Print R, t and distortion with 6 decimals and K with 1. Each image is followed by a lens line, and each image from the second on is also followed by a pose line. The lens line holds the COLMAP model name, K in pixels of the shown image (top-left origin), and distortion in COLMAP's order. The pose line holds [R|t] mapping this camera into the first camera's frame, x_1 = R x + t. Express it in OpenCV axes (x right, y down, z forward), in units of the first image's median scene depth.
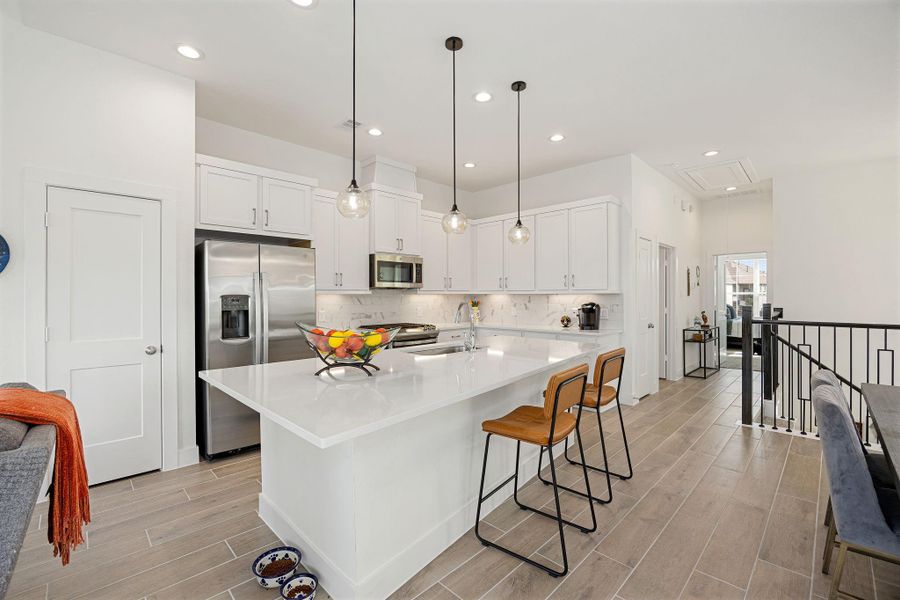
lens RADIAL K [[383.7, 0, 449.0], [0, 383.7, 296.4], [0, 0, 1]] dist [-0.019264, 0.000043]
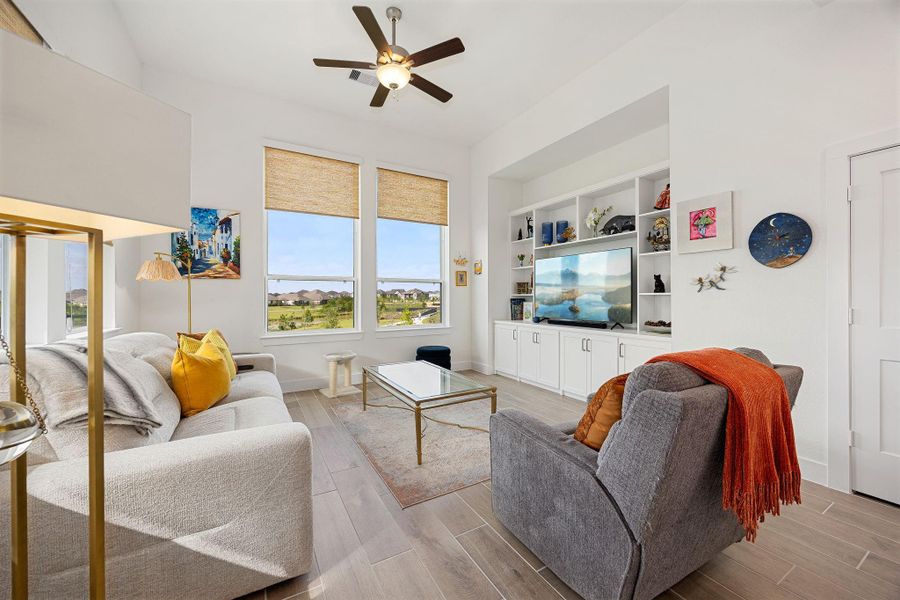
lens RADIAL K [[342.8, 0, 448.1], [0, 342.8, 296.3], [0, 0, 1]] dist [-0.005031, -0.000004]
pose [[-0.261693, 0.003273, -0.965146, 0.004291], [0.004137, 0.999989, 0.002269, 0.022413], [0.965142, -0.003399, -0.261704, 0.125596]]
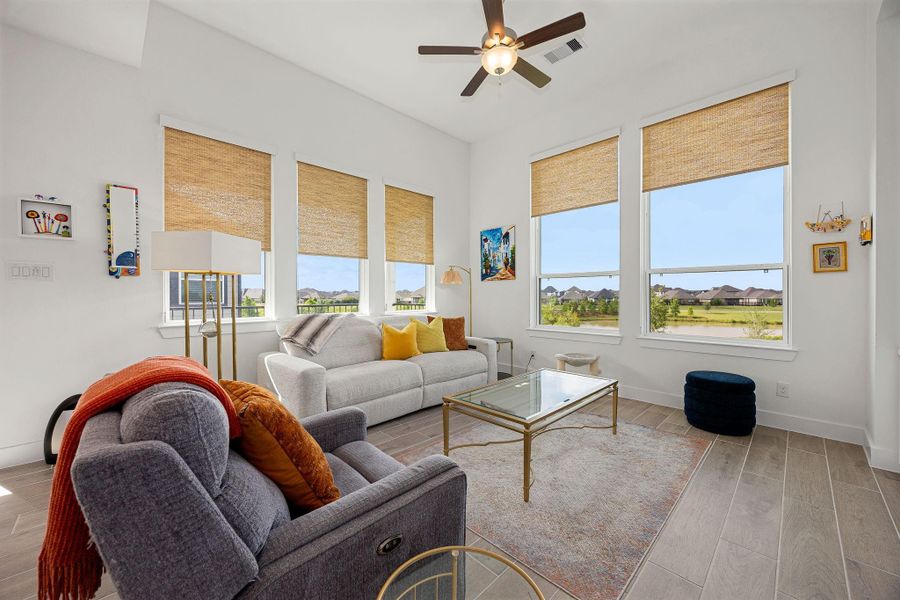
lens RADIAL K [[342.8, 0, 447.9], [0, 342.8, 296.3], [0, 0, 1]] dist [-0.005031, -0.000004]
pose [[-0.999906, 0.002998, 0.013394, -0.486523], [0.003046, 0.999989, 0.003561, 0.026314], [-0.013383, 0.003601, -0.999904, 0.456569]]
